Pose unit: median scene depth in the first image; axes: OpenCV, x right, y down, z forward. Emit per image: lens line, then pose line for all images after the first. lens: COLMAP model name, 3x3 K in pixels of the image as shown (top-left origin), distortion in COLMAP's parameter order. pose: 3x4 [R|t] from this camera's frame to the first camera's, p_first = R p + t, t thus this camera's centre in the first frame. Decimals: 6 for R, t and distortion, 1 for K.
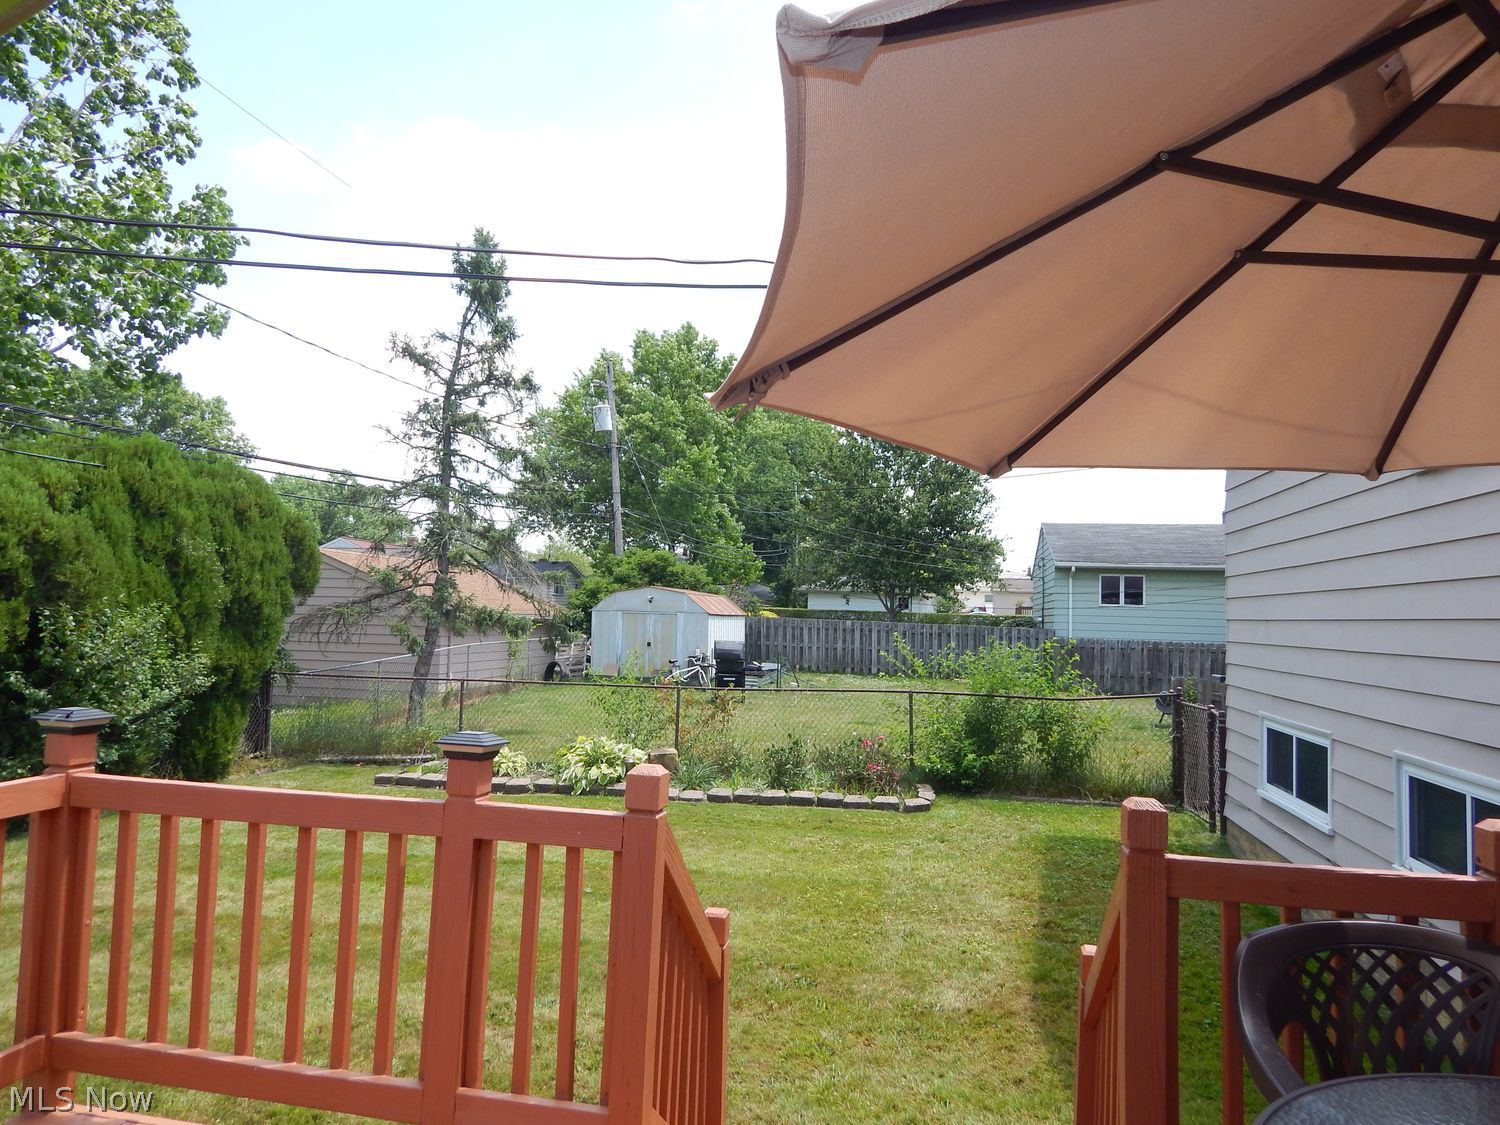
lens RADIAL K [[992.6, 0, 736.8], [0, 992.6, 566.3], [0, 0, 1]] dist [-0.000720, -0.005908]
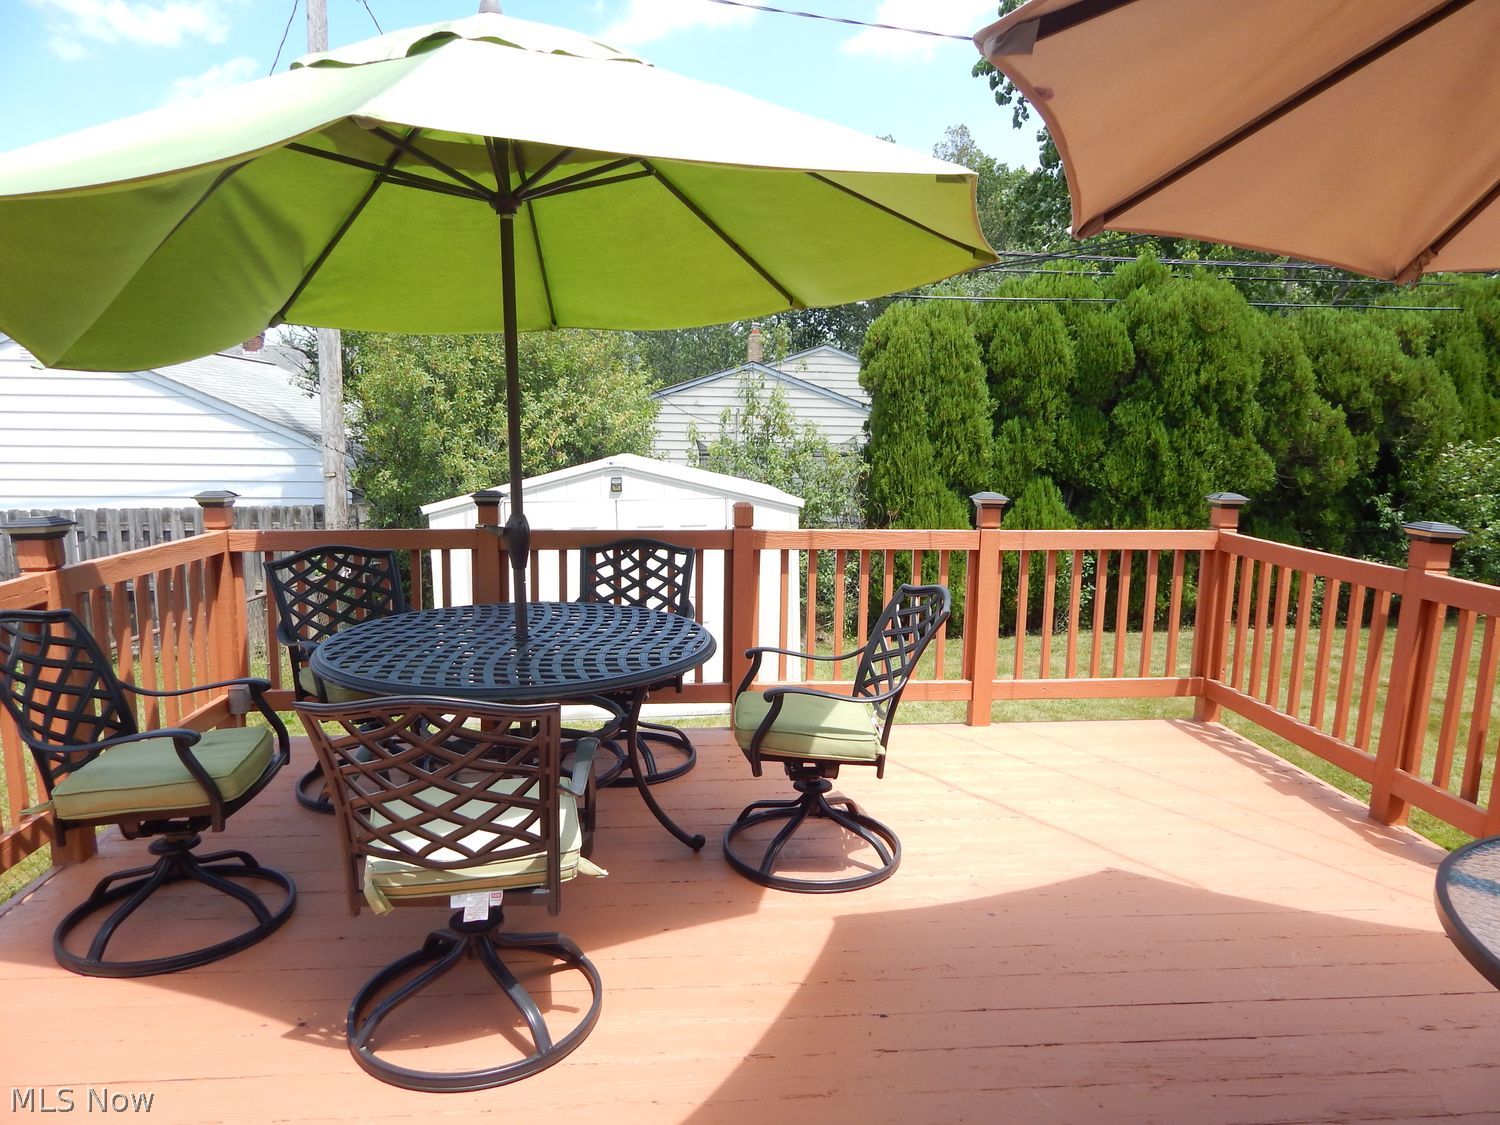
lens RADIAL K [[992.6, 0, 750.4], [0, 992.6, 570.9], [0, 0, 1]] dist [-0.000720, -0.005908]
pose [[0.297569, 0.128288, -0.946042, 0.180317], [0.030869, 0.989120, 0.143839, 0.001872], [0.954201, -0.072005, 0.290371, -0.068602]]
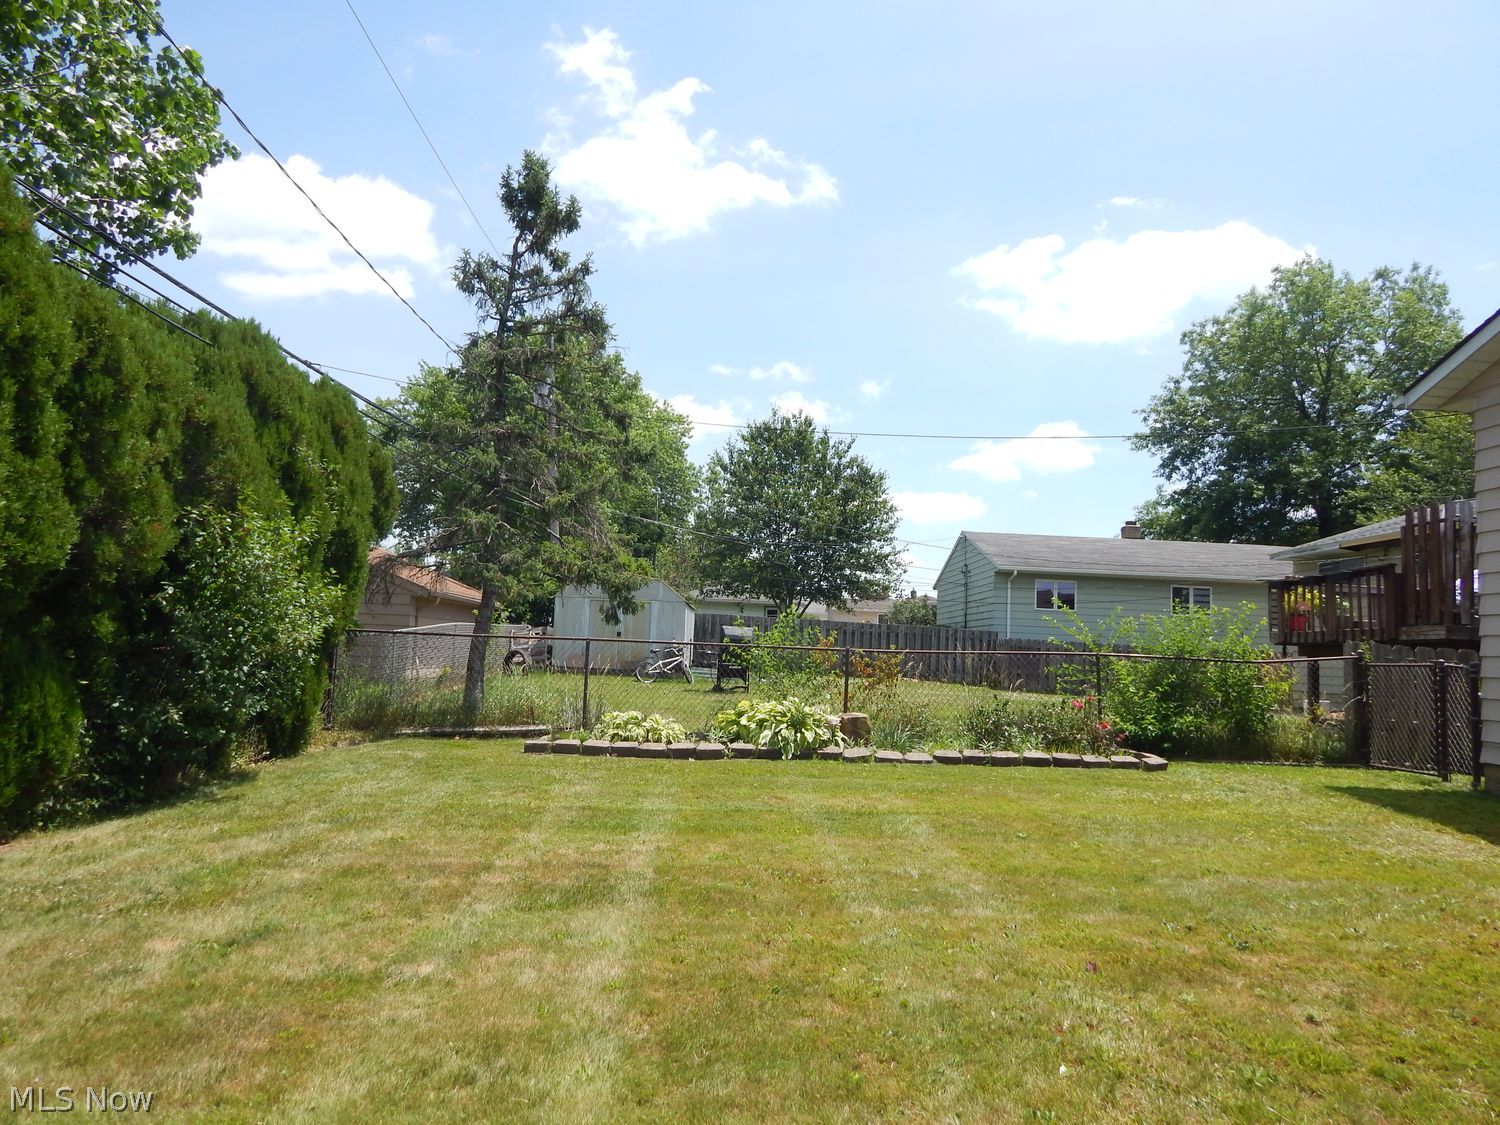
lens RADIAL K [[992.6, 0, 745.1], [0, 992.6, 563.2], [0, 0, 1]] dist [-0.000720, -0.005908]
pose [[0.977472, 0.033924, 0.208322, -0.372700], [-0.028135, 0.999133, -0.030692, 0.081267], [-0.209182, 0.024139, 0.977579, 0.136034]]
